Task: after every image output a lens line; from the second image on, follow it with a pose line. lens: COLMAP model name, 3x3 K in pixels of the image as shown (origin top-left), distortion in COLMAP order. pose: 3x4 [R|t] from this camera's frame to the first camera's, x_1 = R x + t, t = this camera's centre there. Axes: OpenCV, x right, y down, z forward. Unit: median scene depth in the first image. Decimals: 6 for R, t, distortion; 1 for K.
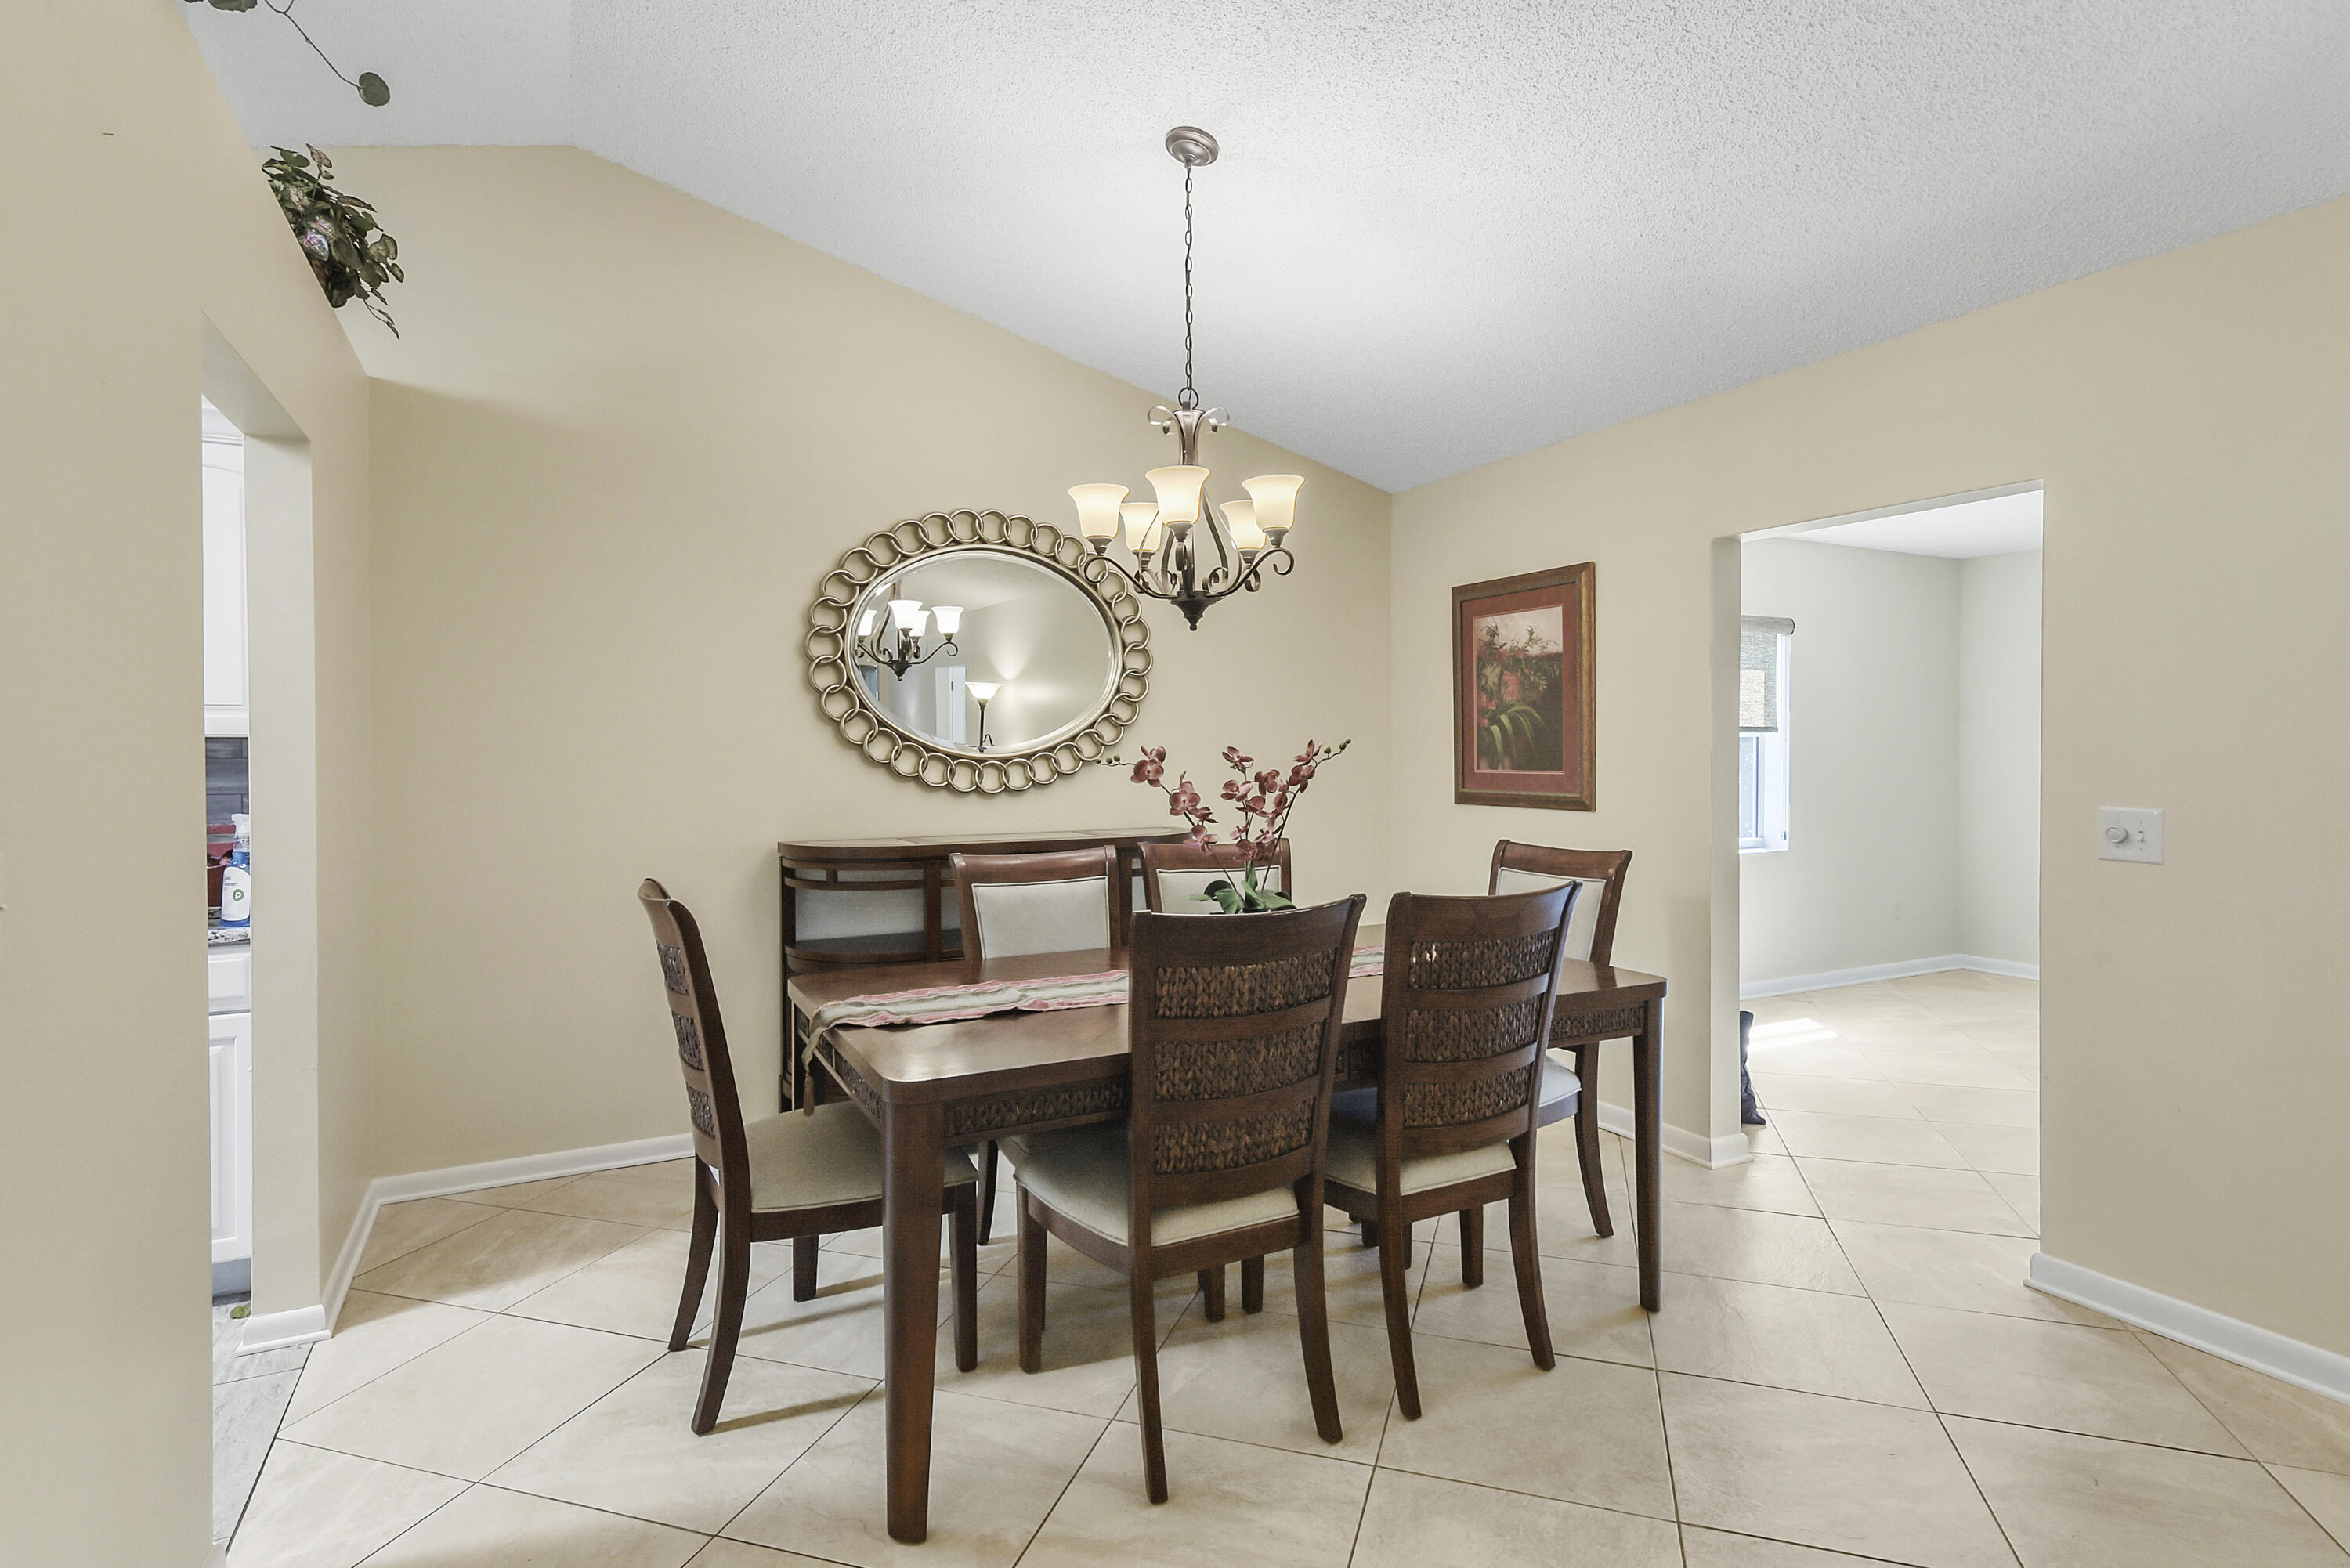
lens RADIAL K [[1181.4, 0, 1179.5], [0, 1181.4, 775.8], [0, 0, 1]] dist [0.012865, -0.000880]
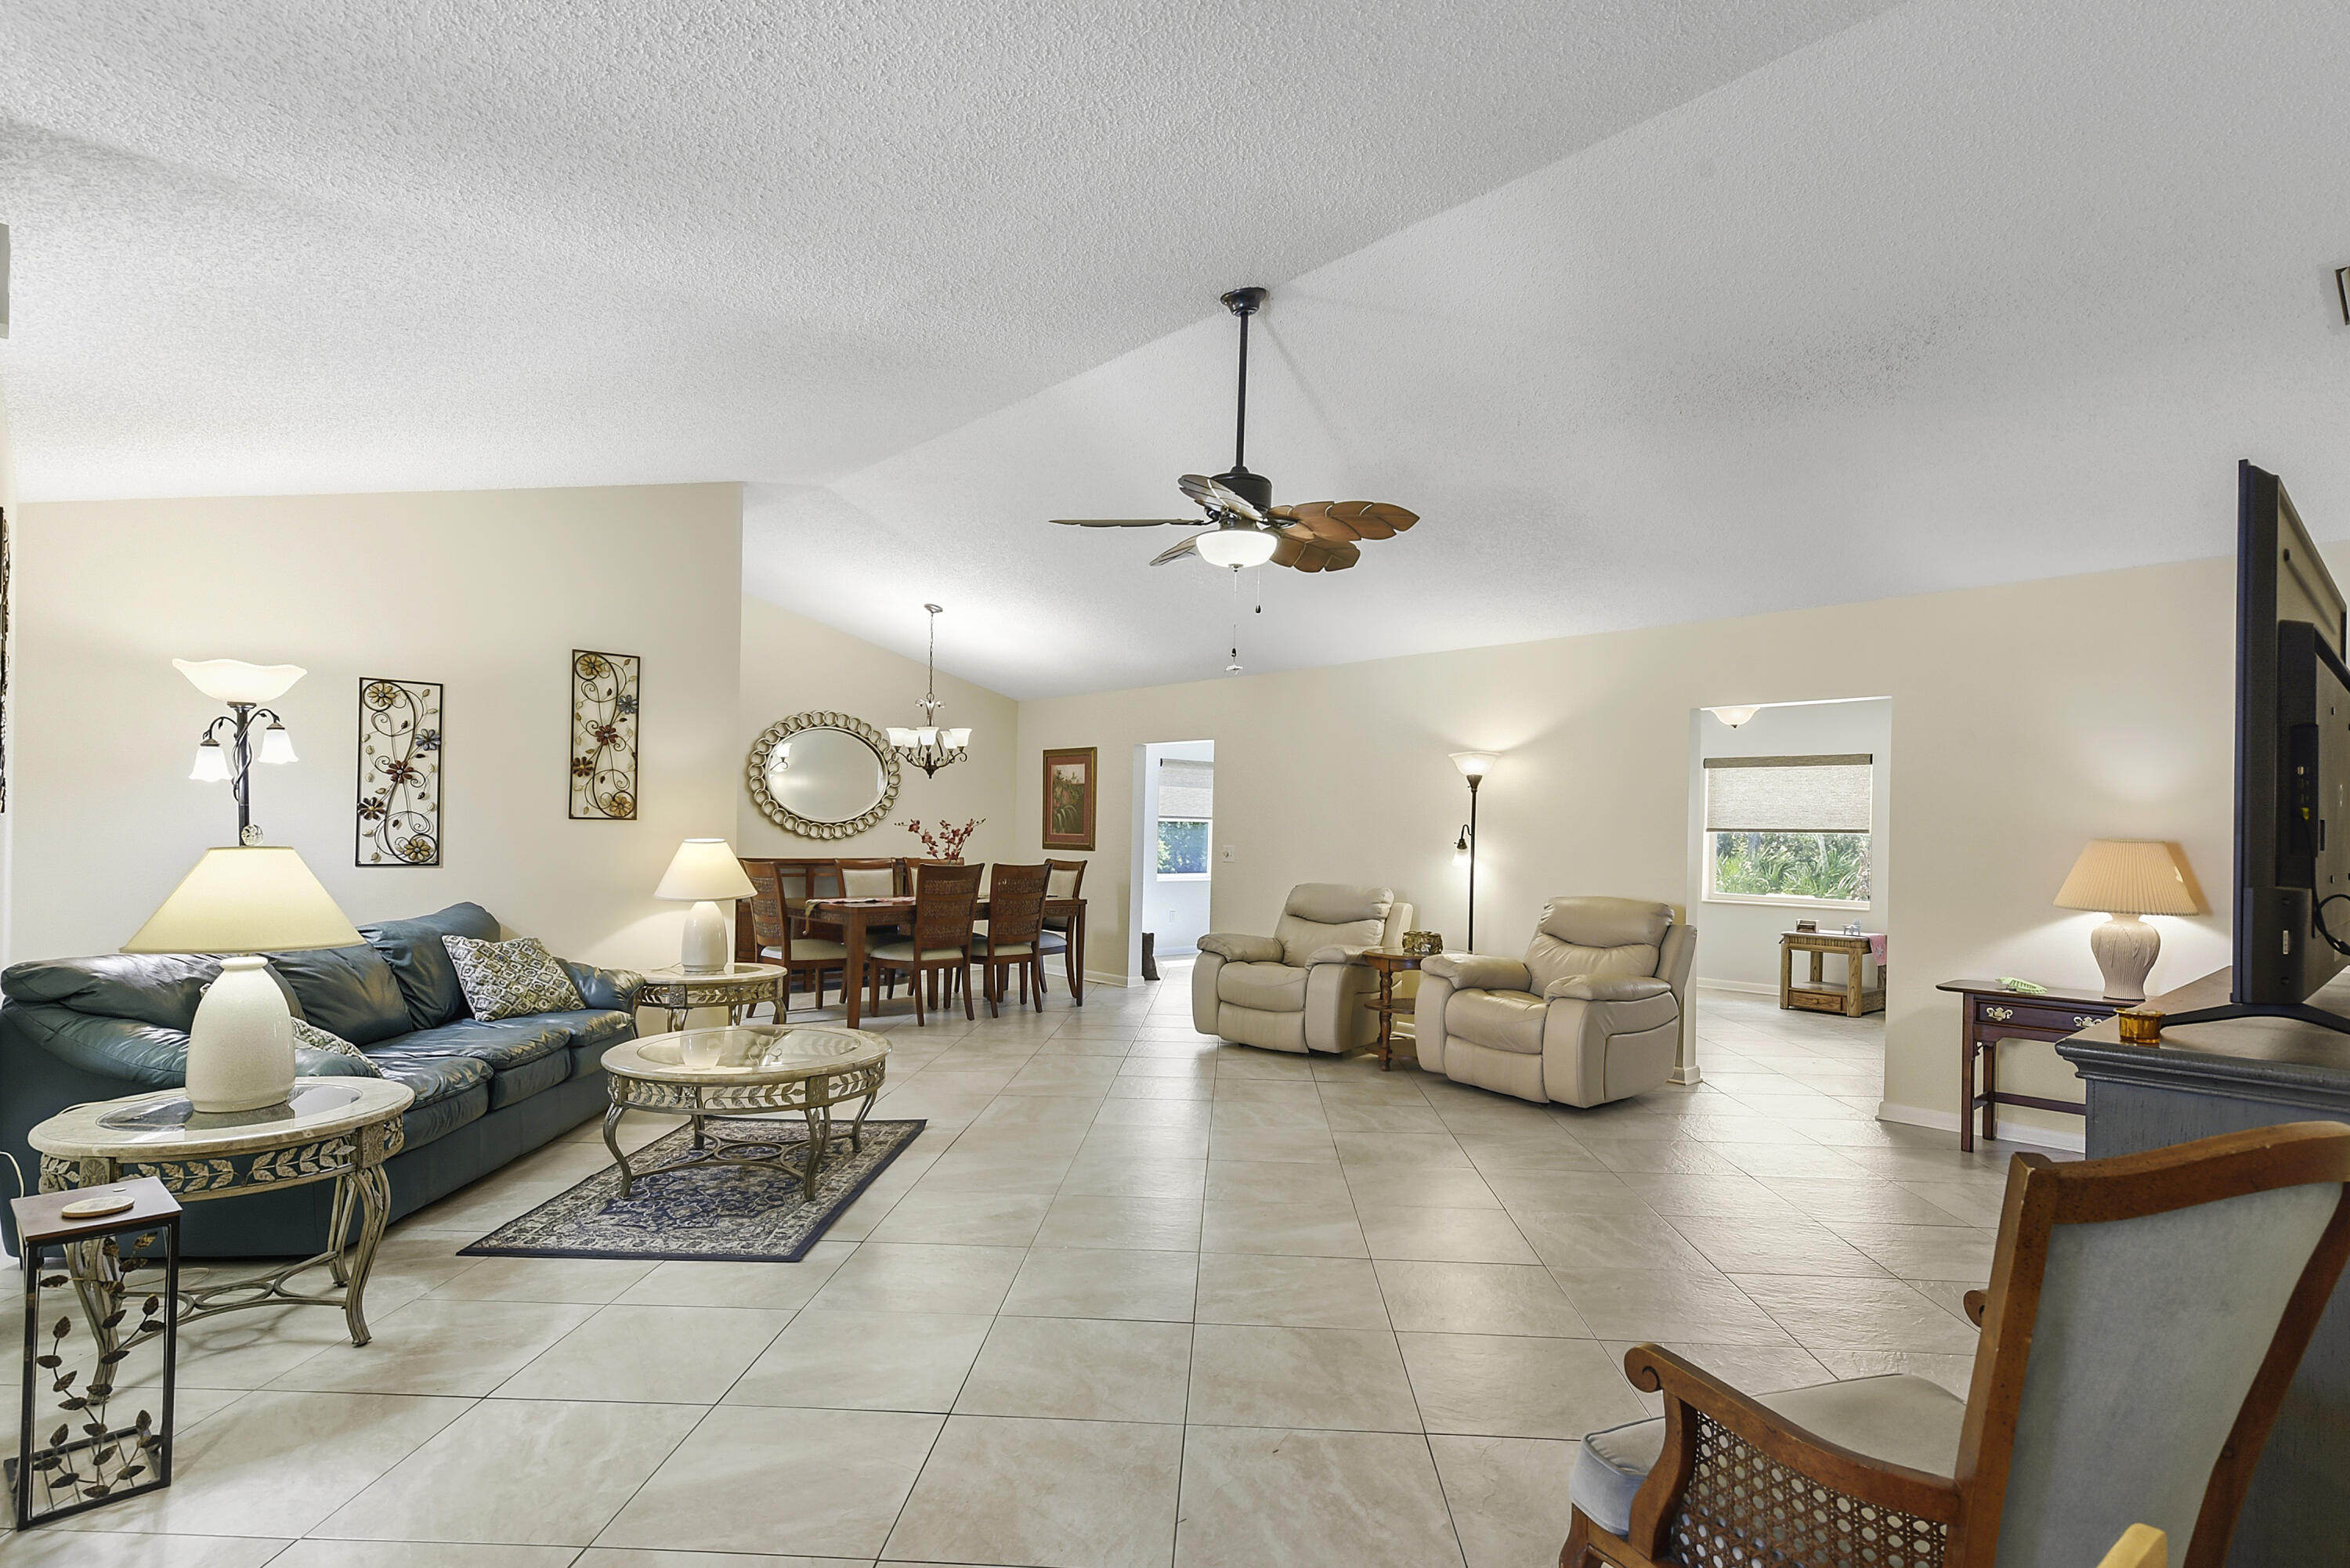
lens RADIAL K [[1173.3, 0, 1229.2], [0, 1173.3, 818.8], [0, 0, 1]] dist [0.002060, -0.000143]
pose [[0.952543, 0.023312, 0.303510, -0.115146], [-0.014381, 0.999396, -0.031628, 0.037575], [-0.304064, 0.025763, 0.952303, -1.384055]]
